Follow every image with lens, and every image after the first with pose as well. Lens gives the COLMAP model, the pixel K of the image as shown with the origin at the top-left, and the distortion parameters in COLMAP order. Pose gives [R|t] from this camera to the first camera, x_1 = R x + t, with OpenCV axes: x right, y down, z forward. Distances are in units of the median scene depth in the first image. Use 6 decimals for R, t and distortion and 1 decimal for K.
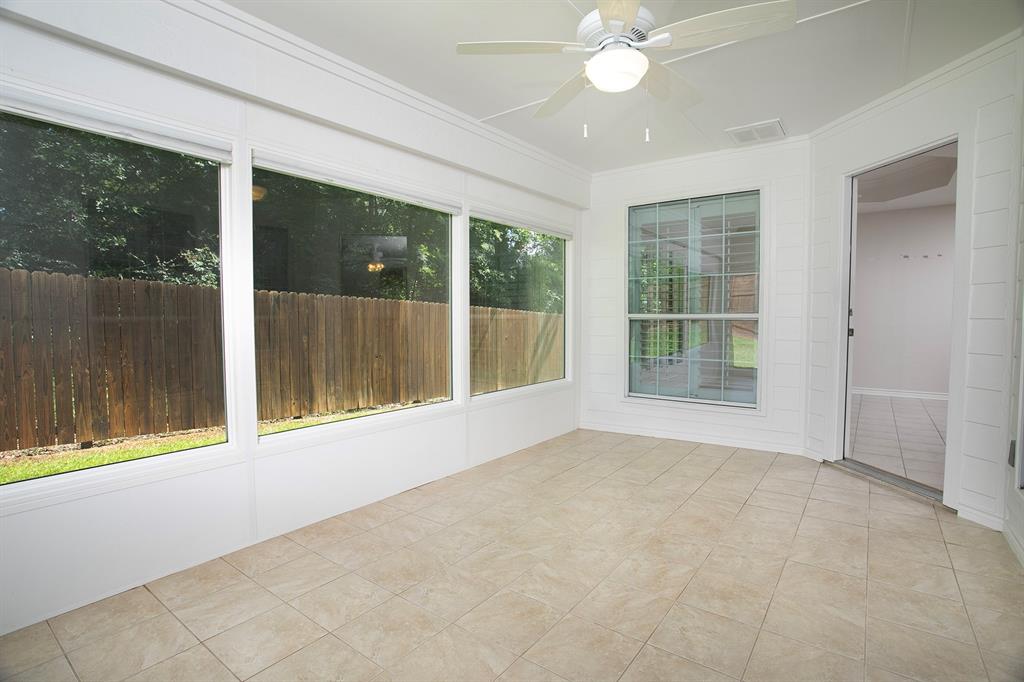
lens RADIAL K [[496.9, 0, 511.1], [0, 496.9, 343.9], [0, 0, 1]] dist [-0.006971, 0.001125]
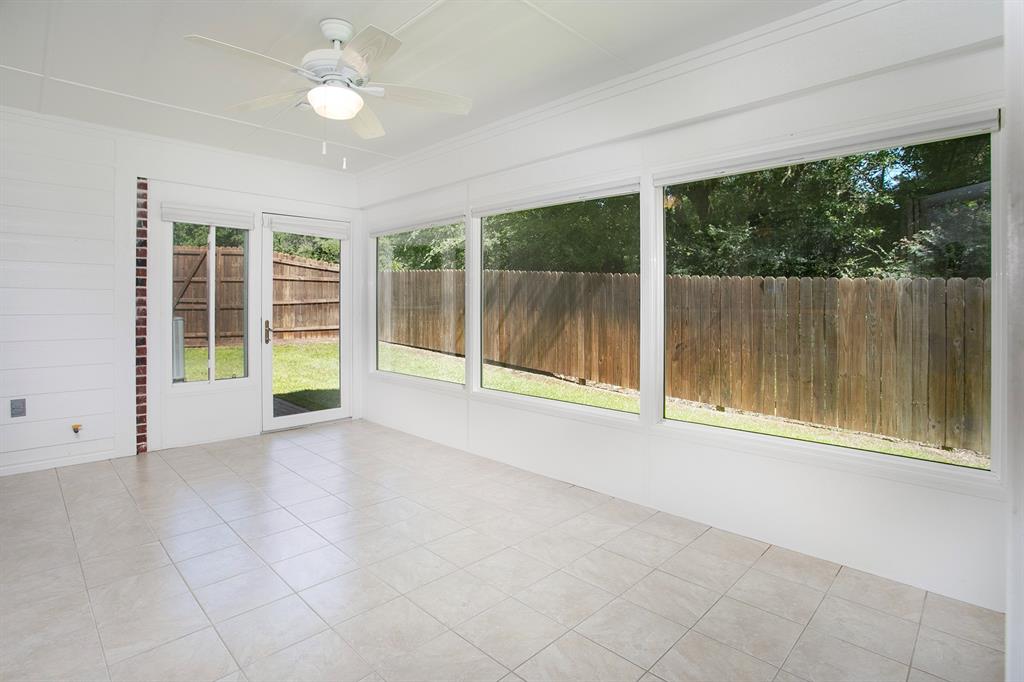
lens RADIAL K [[496.9, 0, 518.0], [0, 496.9, 306.2], [0, 0, 1]] dist [-0.006971, 0.001125]
pose [[-0.124728, -0.002374, -0.992188, 0.725344], [-0.047615, 0.998859, 0.003596, -0.063736], [0.991048, 0.047692, -0.124699, 0.872583]]
